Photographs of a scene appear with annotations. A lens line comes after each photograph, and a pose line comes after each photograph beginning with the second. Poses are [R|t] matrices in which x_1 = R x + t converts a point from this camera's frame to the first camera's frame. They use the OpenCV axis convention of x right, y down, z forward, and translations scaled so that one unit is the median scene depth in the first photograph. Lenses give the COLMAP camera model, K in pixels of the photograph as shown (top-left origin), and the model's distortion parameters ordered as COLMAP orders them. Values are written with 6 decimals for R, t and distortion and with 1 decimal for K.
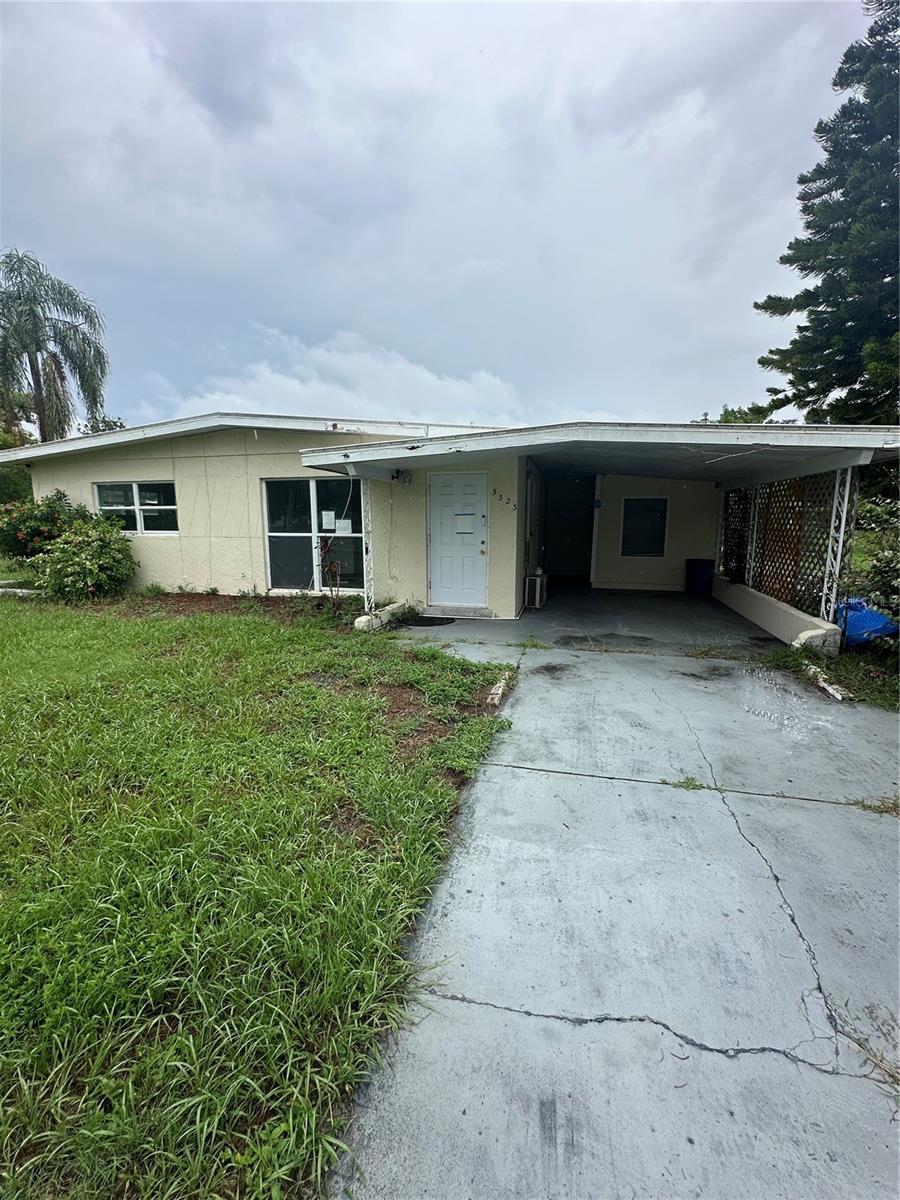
lens RADIAL K [[483.4, 0, 450.0], [0, 483.4, 600.0], [0, 0, 1]] dist [-0.001434, -0.000484]
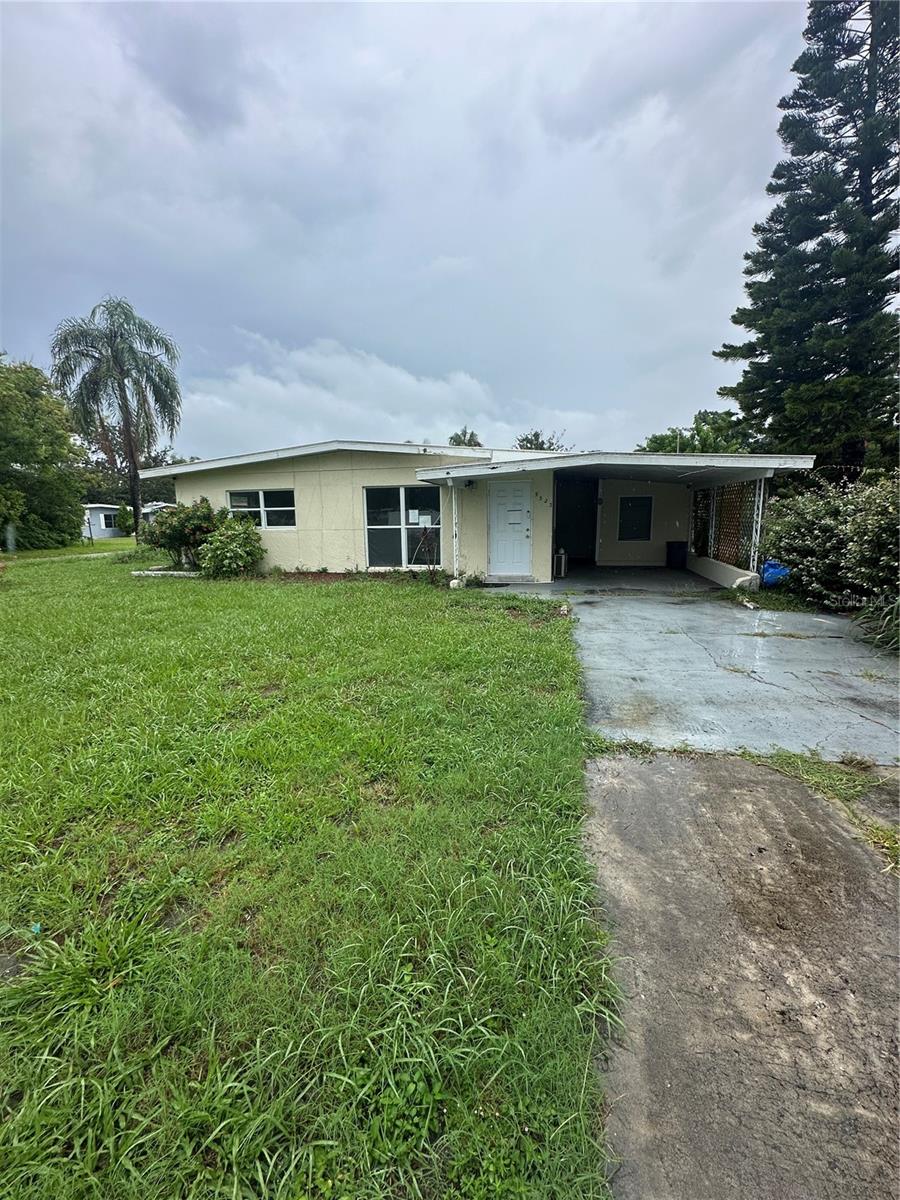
lens RADIAL K [[483.4, 0, 450.0], [0, 483.4, 600.0], [0, 0, 1]] dist [-0.001434, -0.000484]
pose [[0.999070, -0.019827, 0.038280, -0.200461], [0.019847, 0.999803, -0.000142, 0.076791], [-0.038269, 0.000901, 0.999267, -0.387221]]
